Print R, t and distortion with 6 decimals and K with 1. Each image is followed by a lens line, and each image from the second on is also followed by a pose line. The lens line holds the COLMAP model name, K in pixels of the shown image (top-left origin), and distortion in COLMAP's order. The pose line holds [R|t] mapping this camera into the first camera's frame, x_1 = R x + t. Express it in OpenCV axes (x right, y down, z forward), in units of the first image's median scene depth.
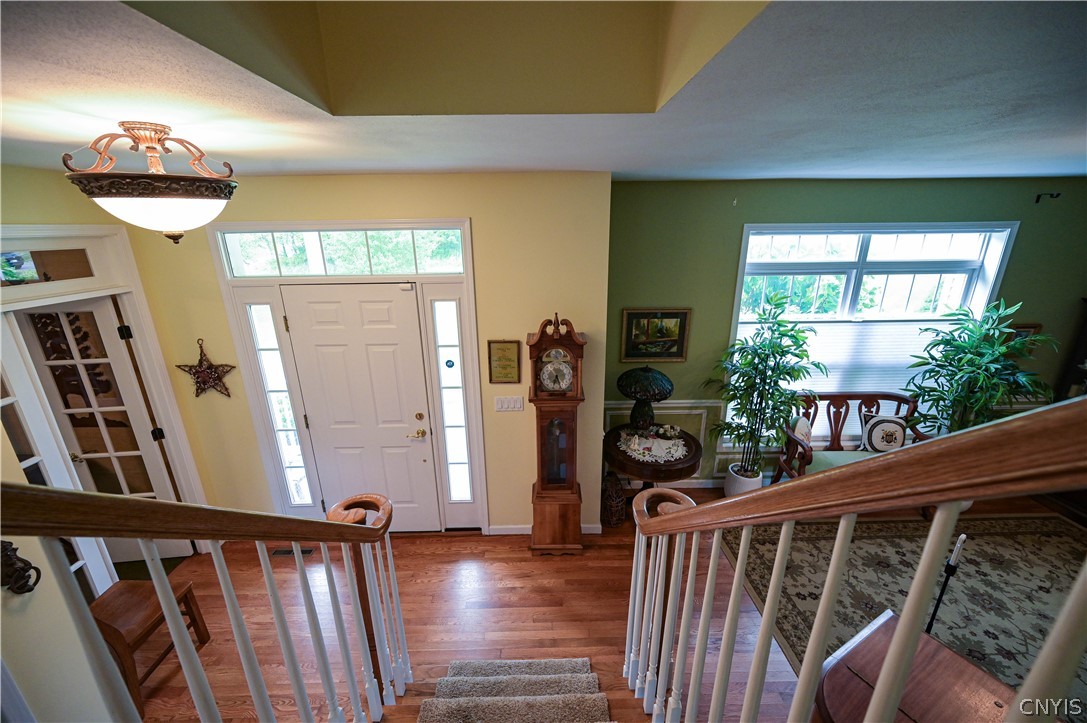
lens RADIAL K [[427.4, 0, 535.0], [0, 427.4, 364.7], [0, 0, 1]] dist [-0.000454, -0.000149]
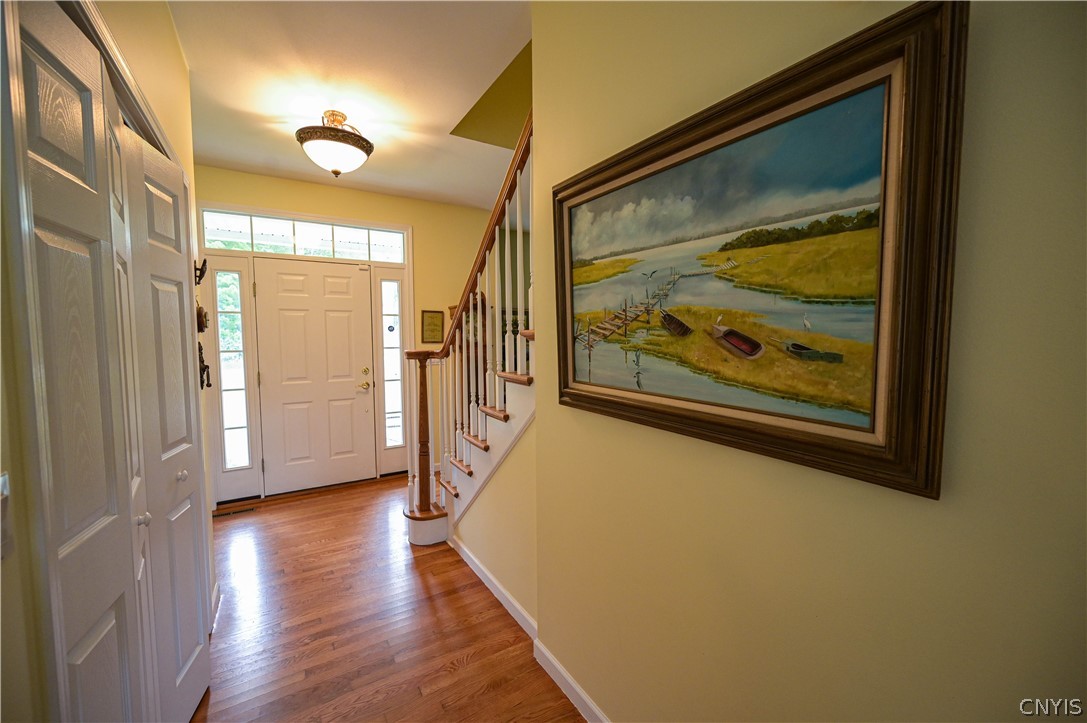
lens RADIAL K [[427.4, 0, 535.0], [0, 427.4, 364.7], [0, 0, 1]] dist [-0.000454, -0.000149]
pose [[0.851528, -0.022357, 0.523832, -0.534999], [0.152562, 0.966425, -0.206755, 0.467103], [-0.501622, 0.255974, 0.826349, -0.320696]]
